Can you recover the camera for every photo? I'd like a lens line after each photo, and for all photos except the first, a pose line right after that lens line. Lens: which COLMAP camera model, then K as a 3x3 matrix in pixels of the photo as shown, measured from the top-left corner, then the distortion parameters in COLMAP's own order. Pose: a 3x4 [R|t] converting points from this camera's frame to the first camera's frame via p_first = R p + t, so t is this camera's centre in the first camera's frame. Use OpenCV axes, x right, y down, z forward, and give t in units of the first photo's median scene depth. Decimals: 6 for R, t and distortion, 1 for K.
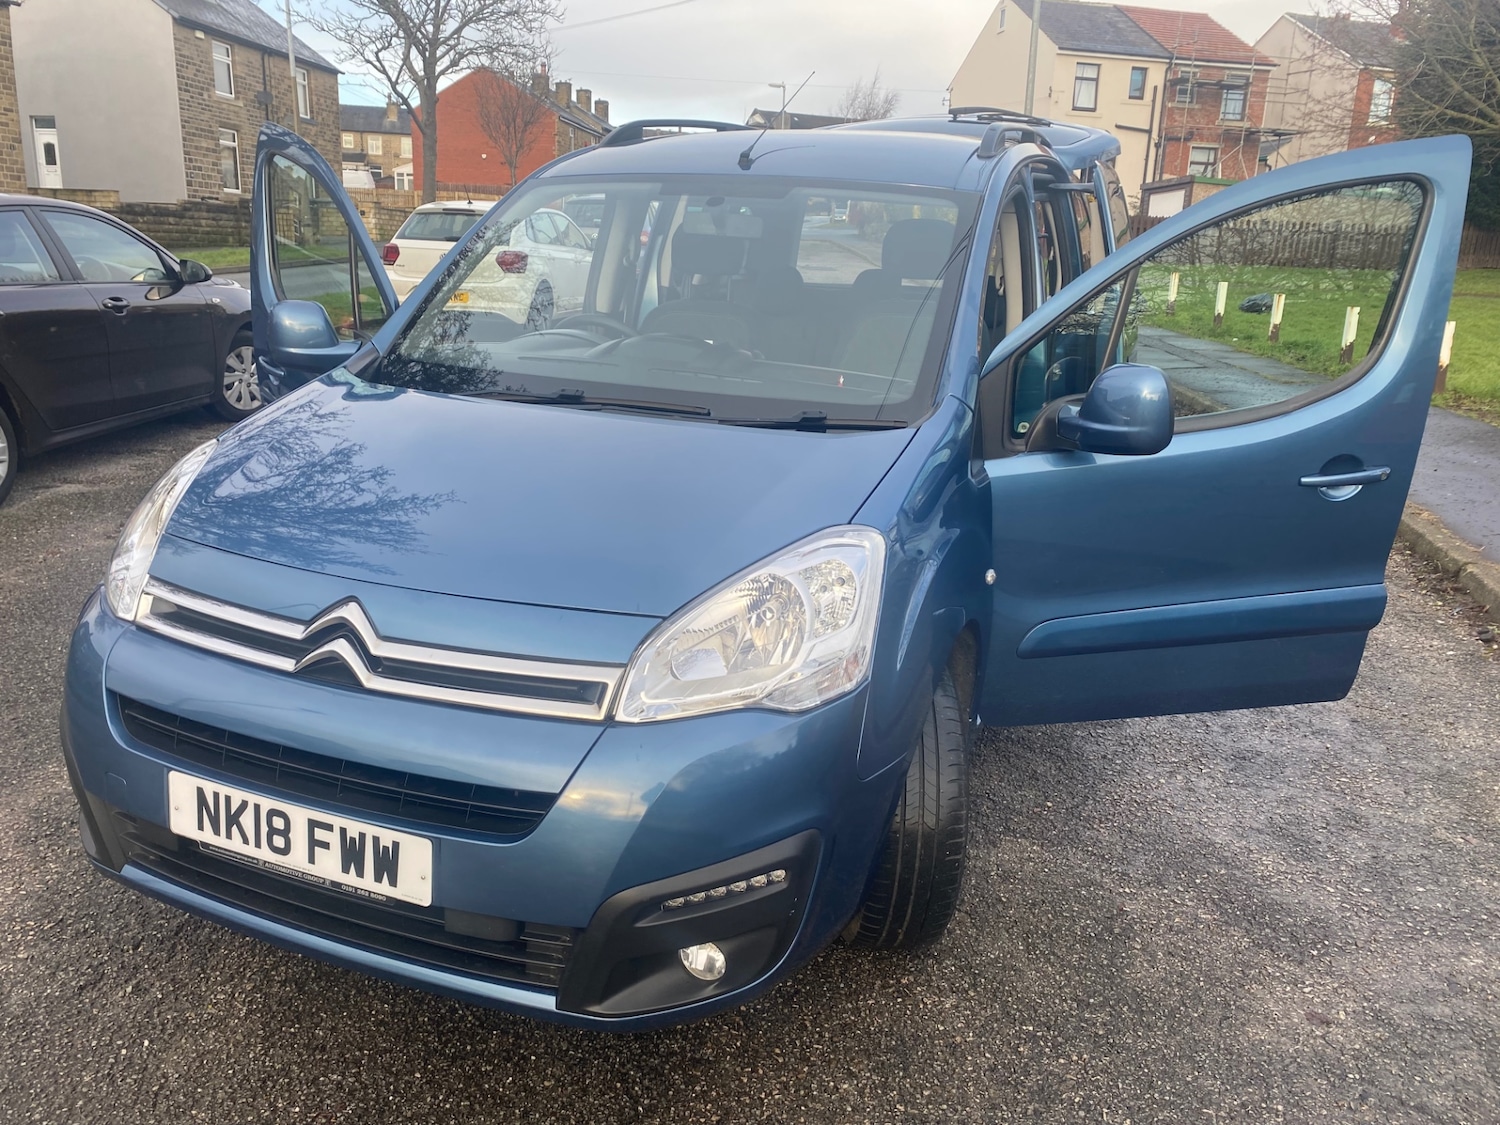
lens RADIAL K [[1140.5, 0, 742.9], [0, 1140.5, 564.0], [0, 0, 1]] dist [0.023203, -0.019553]
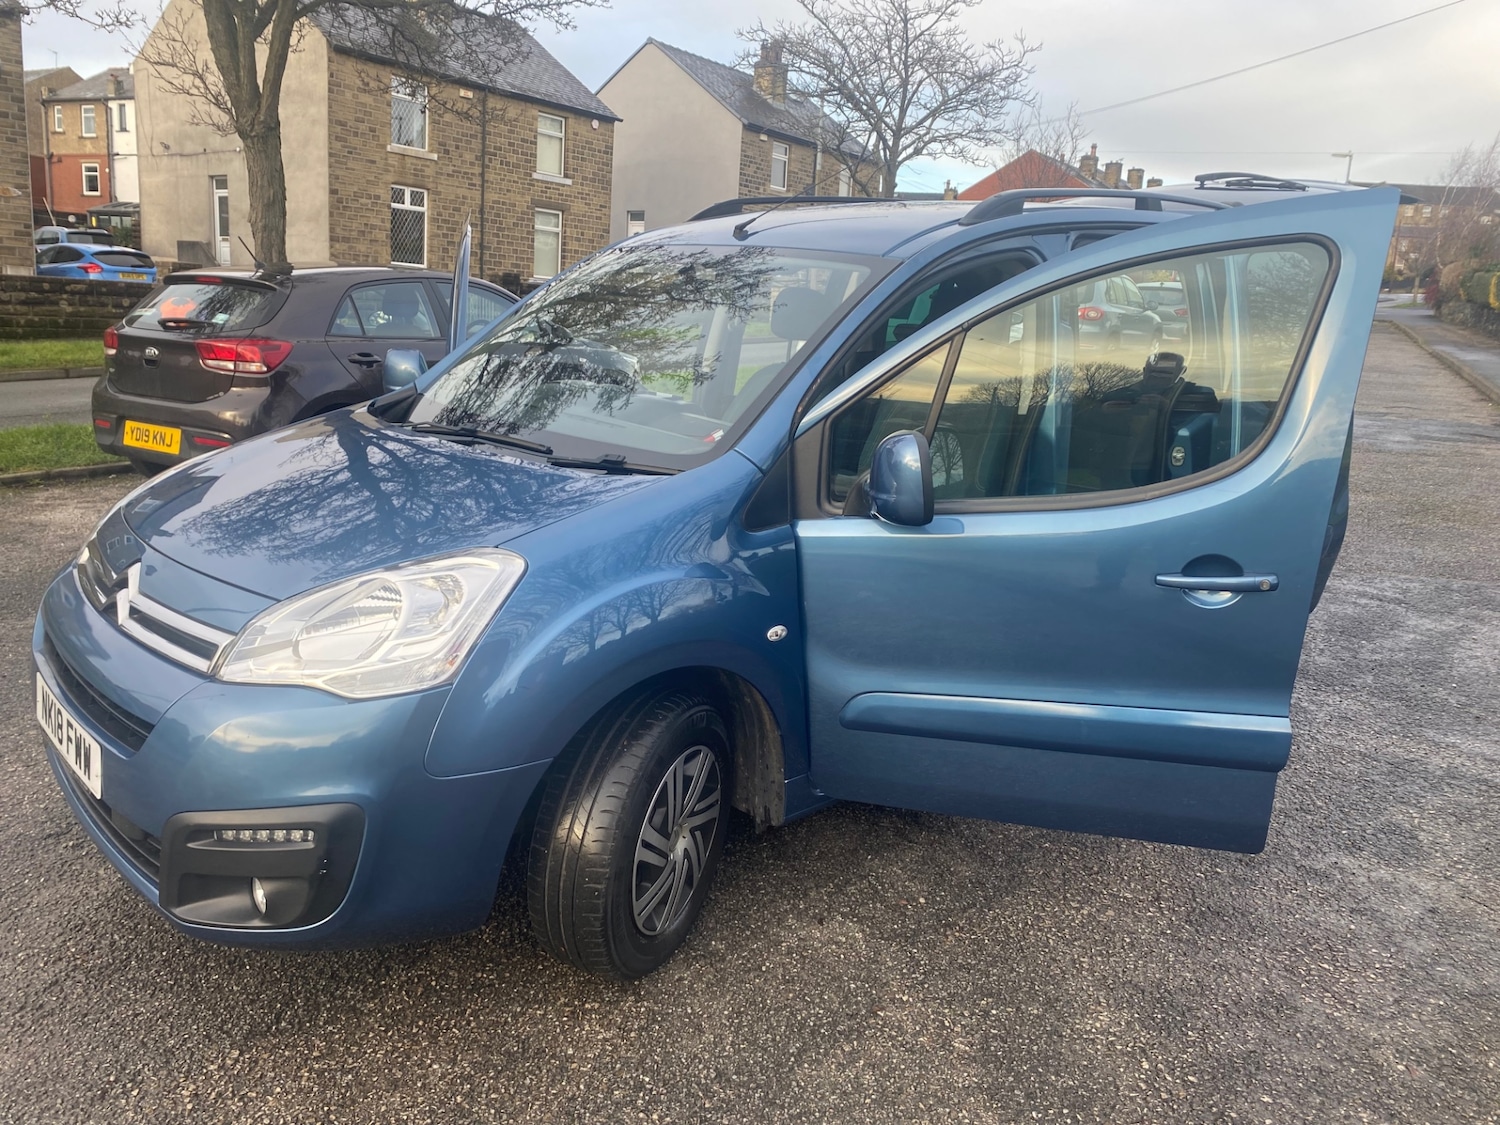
lens RADIAL K [[1140.5, 0, 738.1], [0, 1140.5, 545.6], [0, 0, 1]] dist [0.023203, -0.019553]
pose [[0.893934, 0.103037, -0.436195, 0.207628], [-0.137118, 0.989425, -0.047287, -0.004513], [0.426710, 0.102082, 0.898609, 0.028234]]
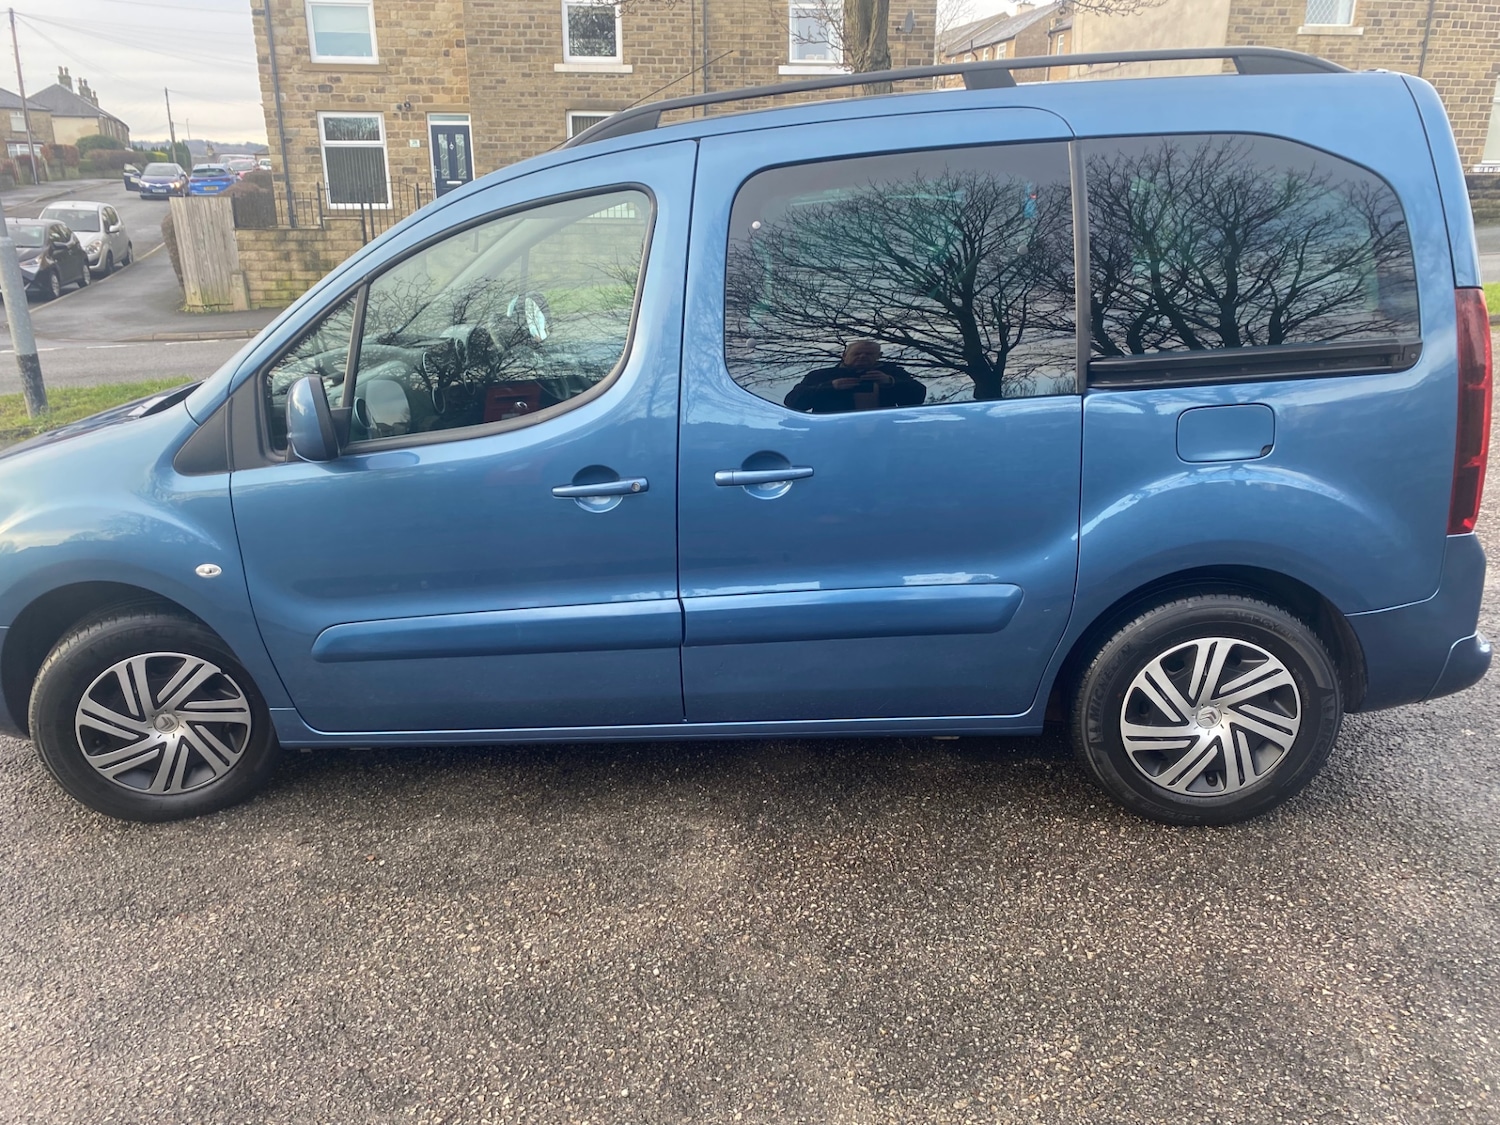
lens RADIAL K [[1140.5, 0, 739.8], [0, 1140.5, 567.8], [0, 0, 1]] dist [0.023203, -0.019553]
pose [[0.284537, 0.260936, -0.922470, 0.469311], [-0.226486, 0.953302, 0.199797, -0.111442], [0.931527, 0.152077, 0.330348, 0.376167]]
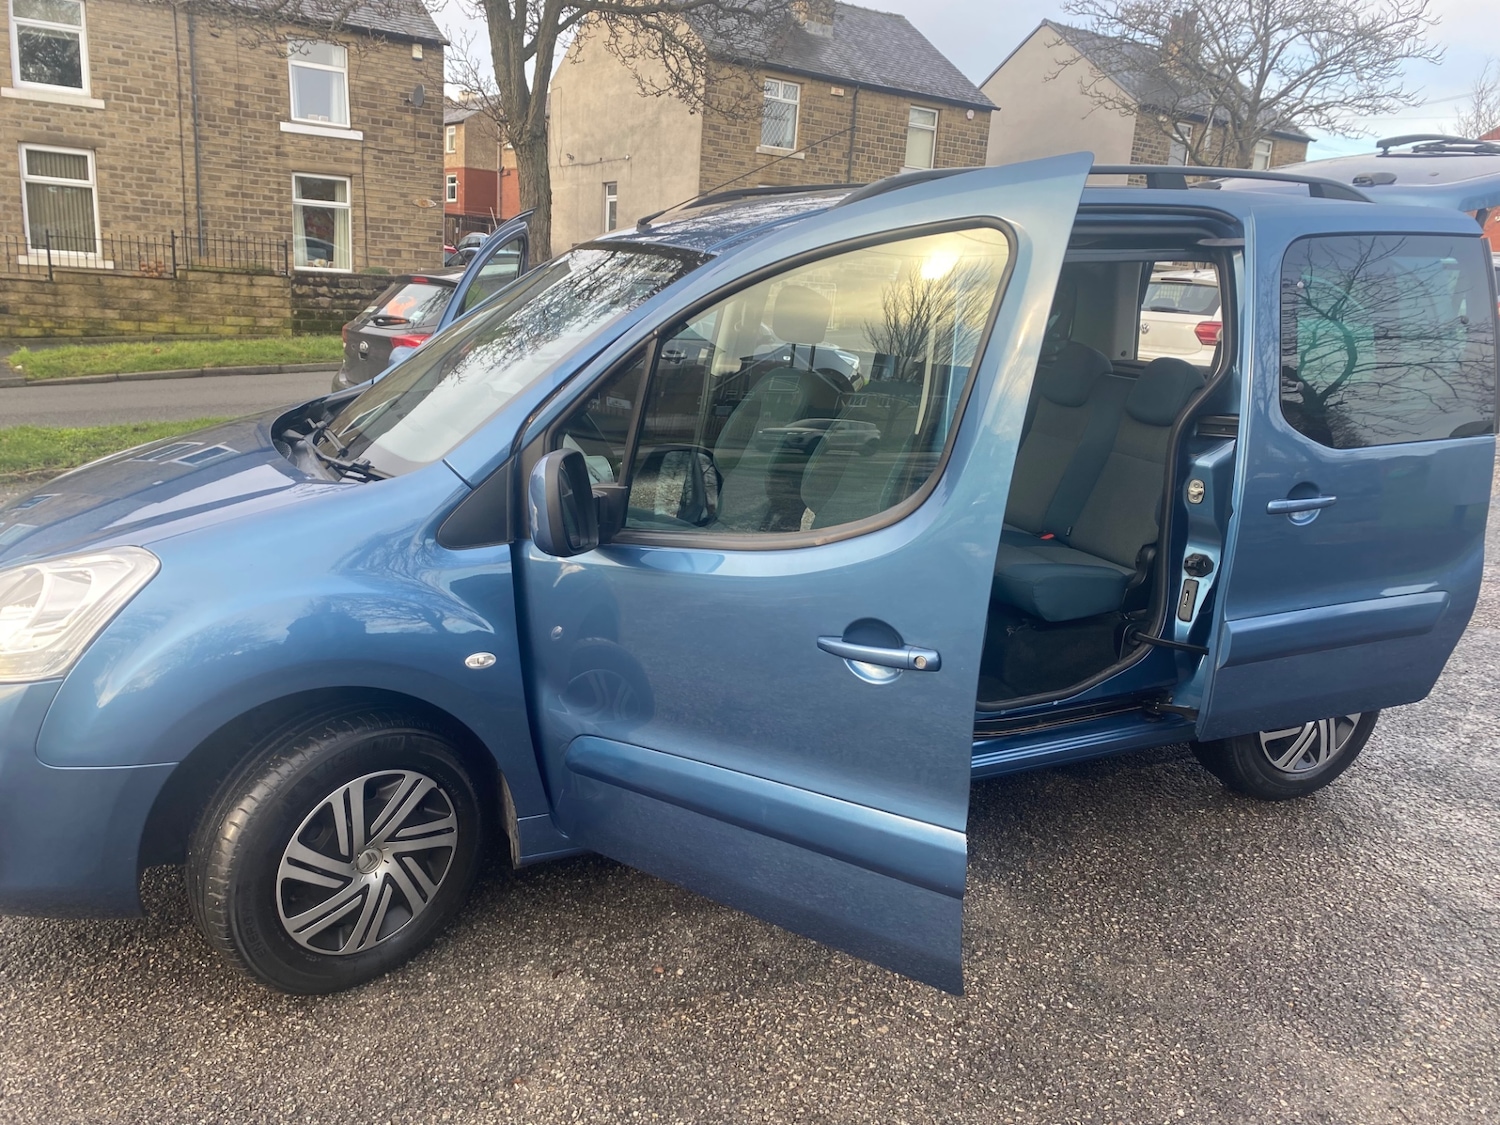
lens RADIAL K [[1140.5, 0, 736.8], [0, 1140.5, 563.2], [0, 0, 1]] dist [0.023203, -0.019553]
pose [[0.688584, 0.172299, -0.704390, 0.339155], [-0.213033, 0.976565, 0.030622, -0.047154], [0.693159, 0.128972, 0.709153, 0.161244]]
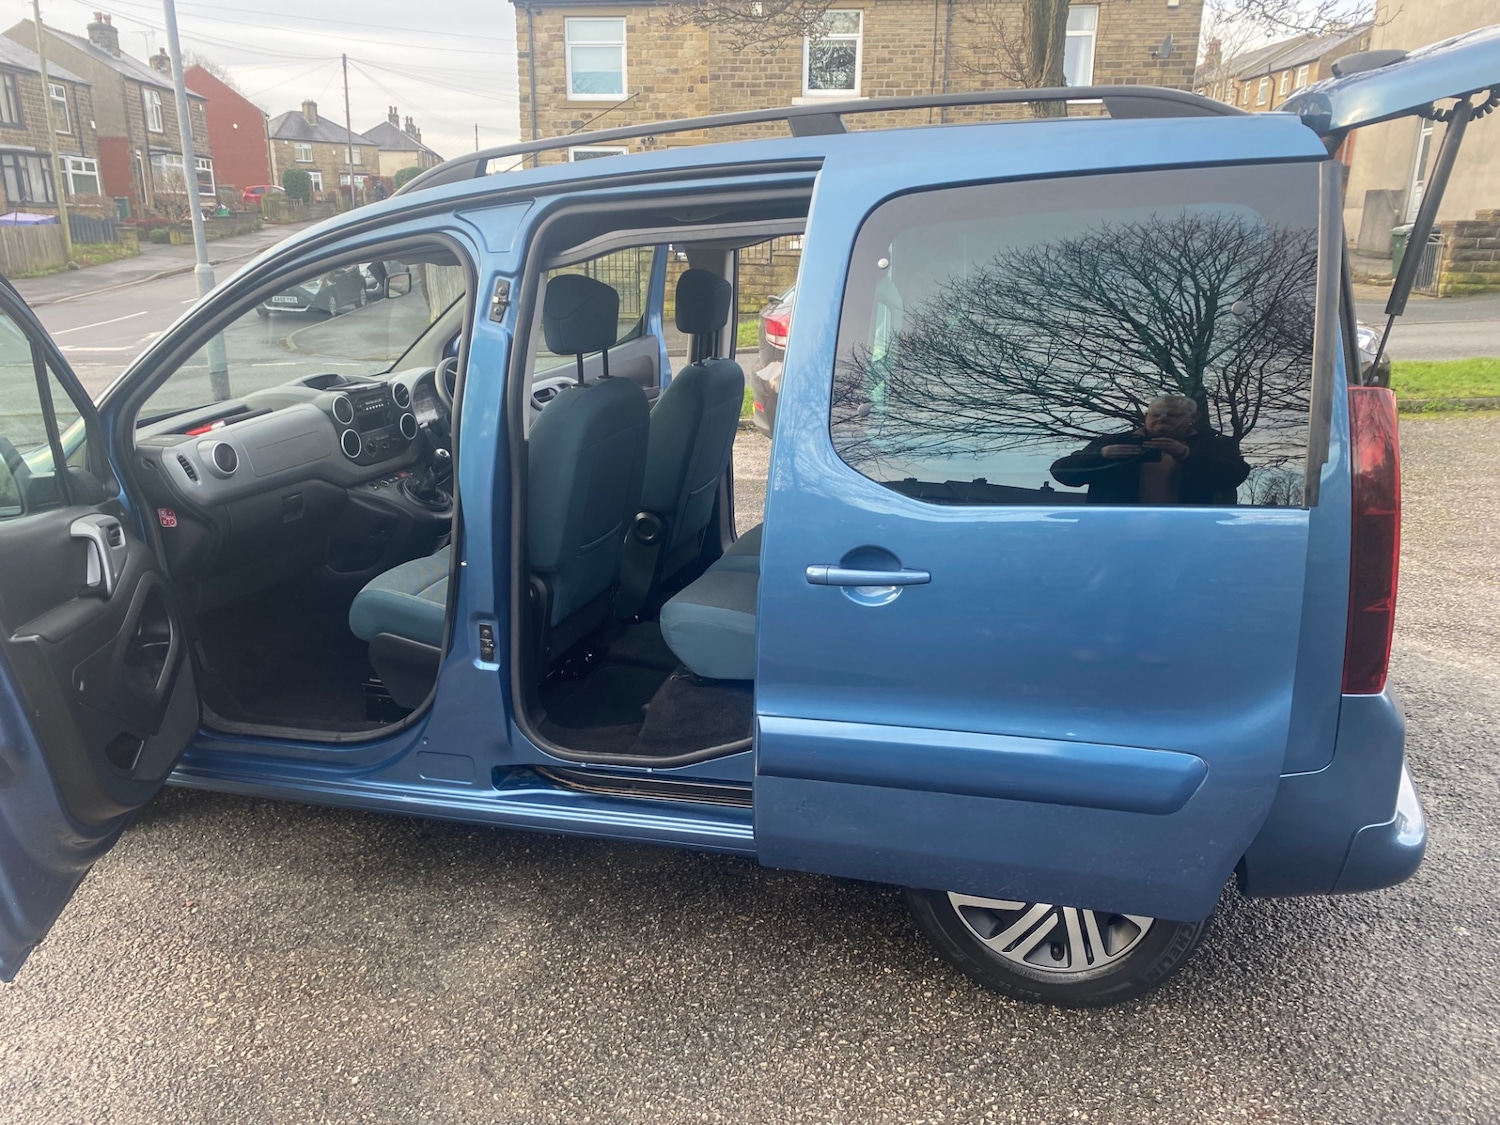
lens RADIAL K [[1140.5, 0, 734.1], [0, 1140.5, 571.4], [0, 0, 1]] dist [0.023203, -0.019553]
pose [[0.055473, 0.255171, -0.965303, 0.455999], [-0.253118, 0.938804, 0.233620, -0.153543], [0.965844, 0.231376, 0.116667, 0.508224]]
